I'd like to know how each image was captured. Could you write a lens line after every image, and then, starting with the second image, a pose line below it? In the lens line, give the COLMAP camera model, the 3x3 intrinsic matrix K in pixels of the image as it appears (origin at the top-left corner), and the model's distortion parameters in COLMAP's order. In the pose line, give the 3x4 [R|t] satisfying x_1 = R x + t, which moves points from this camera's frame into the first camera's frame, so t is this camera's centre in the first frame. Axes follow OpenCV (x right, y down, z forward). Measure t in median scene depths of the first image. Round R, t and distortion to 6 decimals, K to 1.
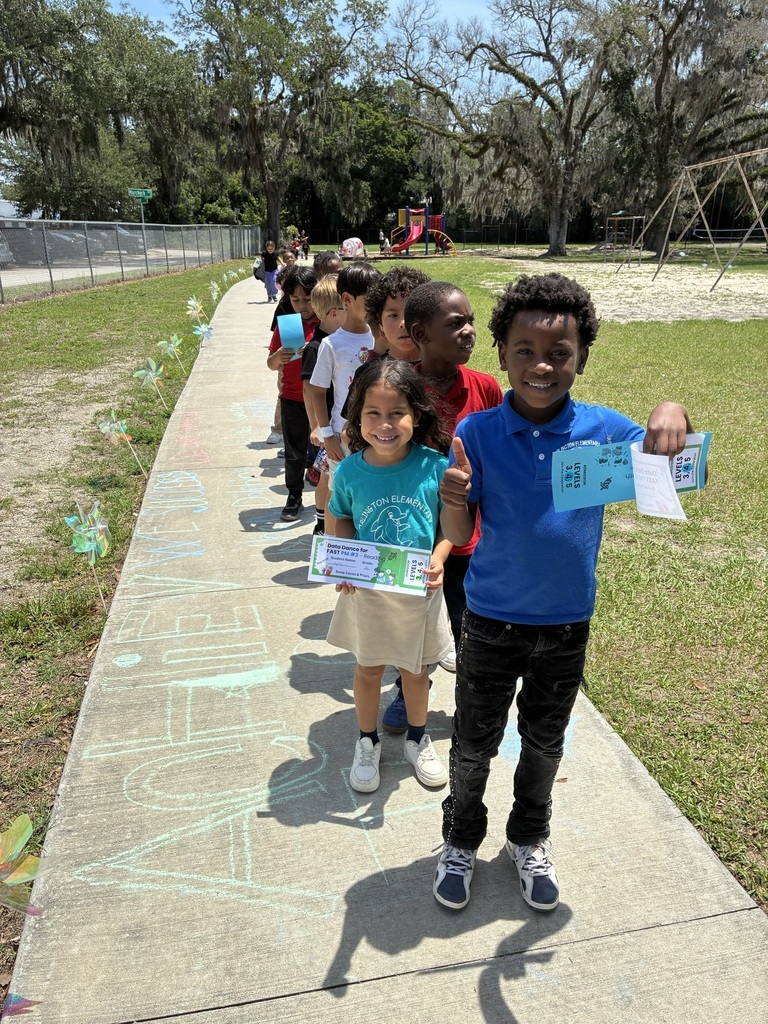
lens RADIAL K [[738.1, 0, 384.0], [0, 738.1, 512.0], [0, 0, 1]] dist [0.000354, -0.001594]
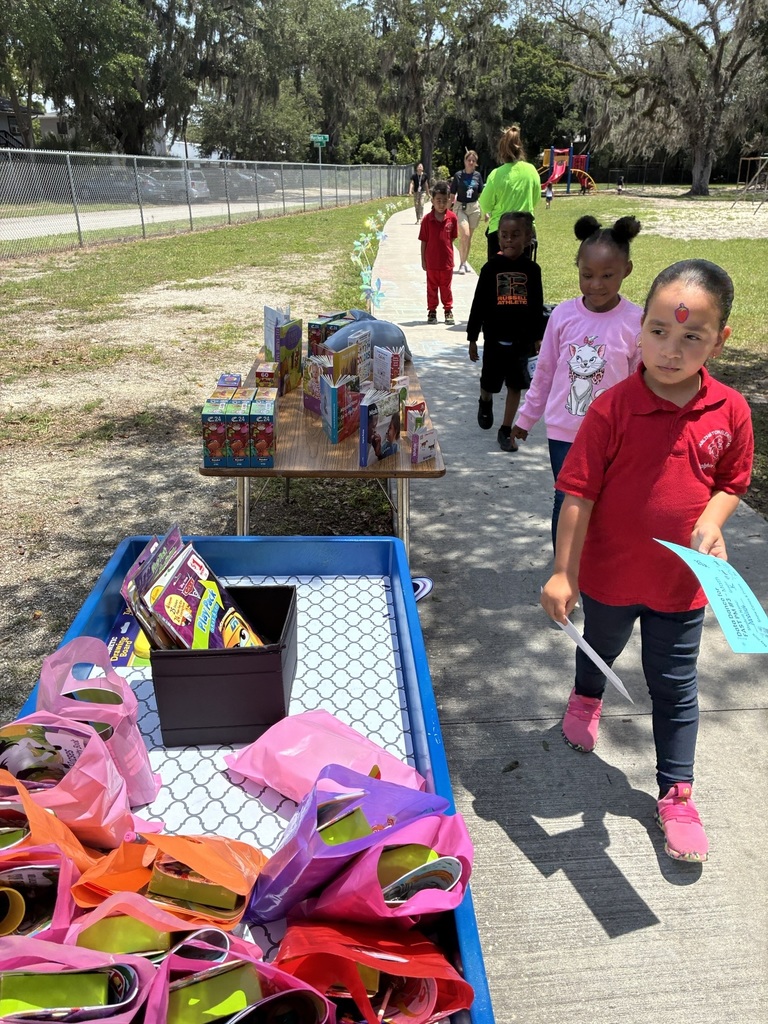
lens RADIAL K [[748.4, 0, 384.0], [0, 748.4, 512.0], [0, 0, 1]] dist [0.066817, -0.108635]
pose [[0.982614, 0.075609, -0.169566, 0.015092], [-0.065354, 0.995725, 0.065272, 0.047323], [0.173777, -0.053055, 0.983355, -0.122050]]
